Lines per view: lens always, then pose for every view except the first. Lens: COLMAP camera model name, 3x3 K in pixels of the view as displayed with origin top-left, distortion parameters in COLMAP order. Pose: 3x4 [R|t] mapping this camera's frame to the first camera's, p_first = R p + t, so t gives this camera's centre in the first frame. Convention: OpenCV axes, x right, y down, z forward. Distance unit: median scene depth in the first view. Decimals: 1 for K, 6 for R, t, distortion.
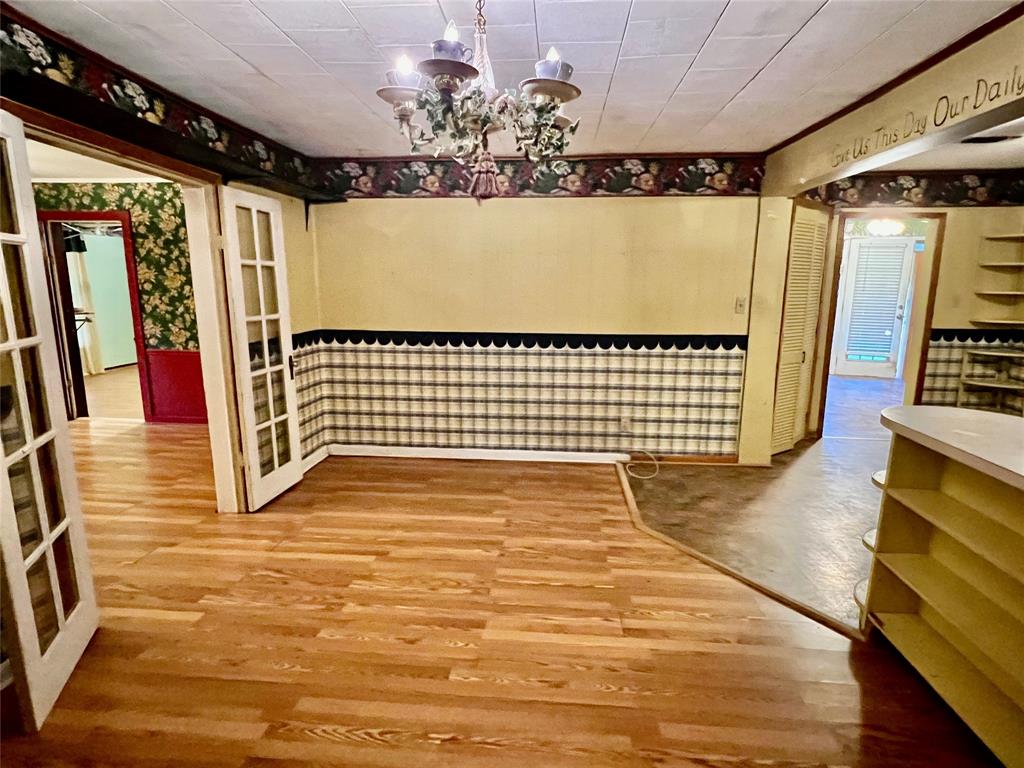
lens RADIAL K [[568.9, 0, 513.3], [0, 568.9, 379.3], [0, 0, 1]] dist [0.005481, 0.002216]
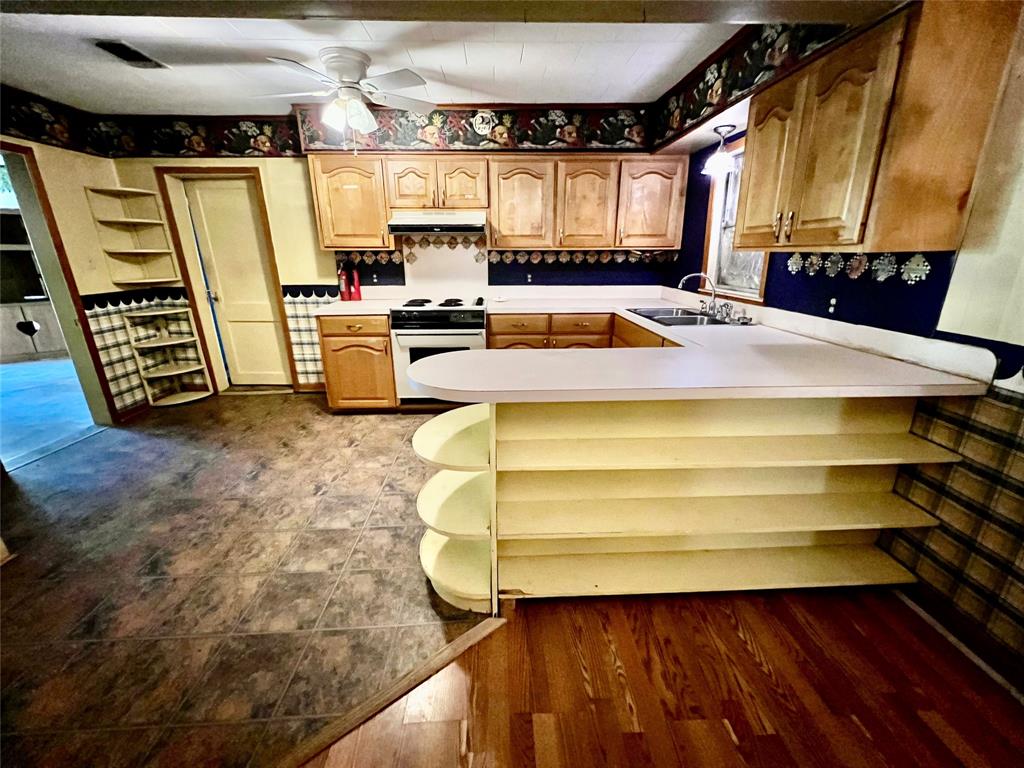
lens RADIAL K [[410.7, 0, 509.8], [0, 410.7, 381.0], [0, 0, 1]] dist [0.000349, 0.002015]
pose [[-0.111709, -0.306643, 0.945246, 0.035597], [0.178692, 0.929497, 0.322652, -0.054740], [-0.977543, 0.204951, -0.049039, 0.427031]]
